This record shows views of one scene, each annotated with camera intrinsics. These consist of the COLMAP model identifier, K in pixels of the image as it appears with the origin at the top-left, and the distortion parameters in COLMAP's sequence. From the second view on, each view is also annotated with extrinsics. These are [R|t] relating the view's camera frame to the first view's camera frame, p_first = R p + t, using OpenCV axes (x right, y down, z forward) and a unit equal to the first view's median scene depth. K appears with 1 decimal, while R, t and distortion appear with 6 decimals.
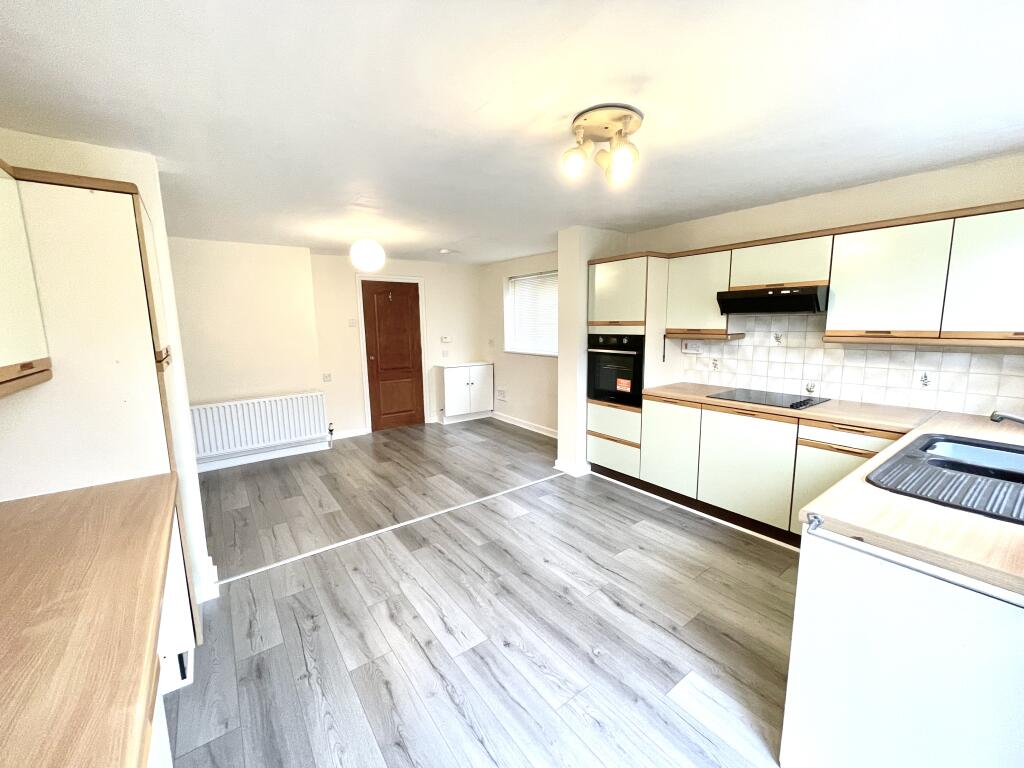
lens RADIAL K [[410.9, 0, 510.2], [0, 410.9, 387.1], [0, 0, 1]] dist [-0.002276, -0.000040]
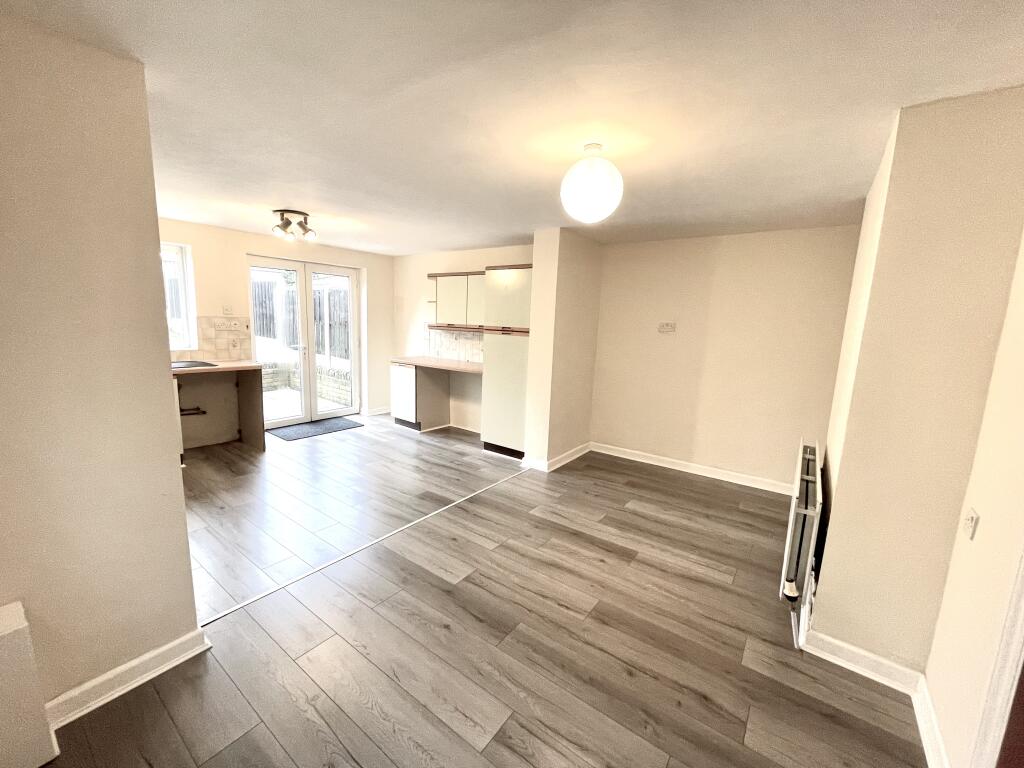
lens RADIAL K [[410.9, 0, 510.8], [0, 410.9, 378.9], [0, 0, 1]] dist [-0.002276, -0.000040]
pose [[-0.955483, 0.023914, -0.294075, -0.110003], [-0.067431, 0.952630, 0.296561, -0.314172], [0.287237, 0.303188, -0.908610, 1.985249]]
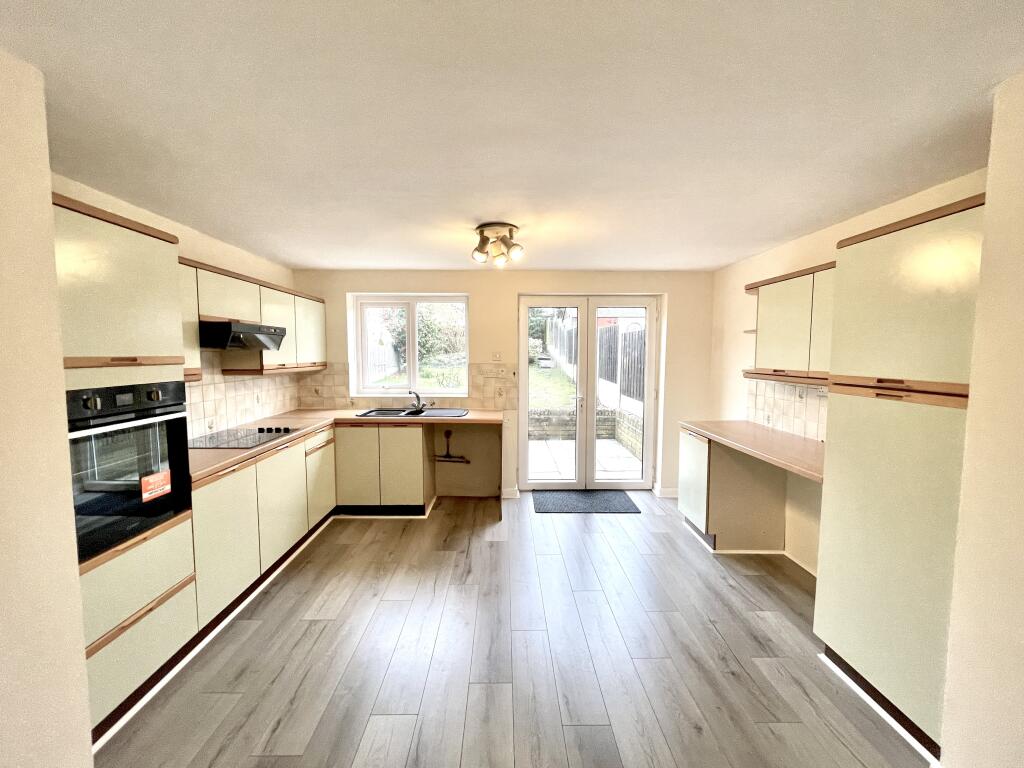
lens RADIAL K [[410.9, 0, 511.4], [0, 410.9, 380.7], [0, 0, 1]] dist [-0.002276, -0.000040]
pose [[-0.816715, -0.025598, 0.576473, -0.425791], [0.100533, 0.977425, 0.185832, -0.211894], [-0.568216, 0.209726, -0.795704, 1.350827]]
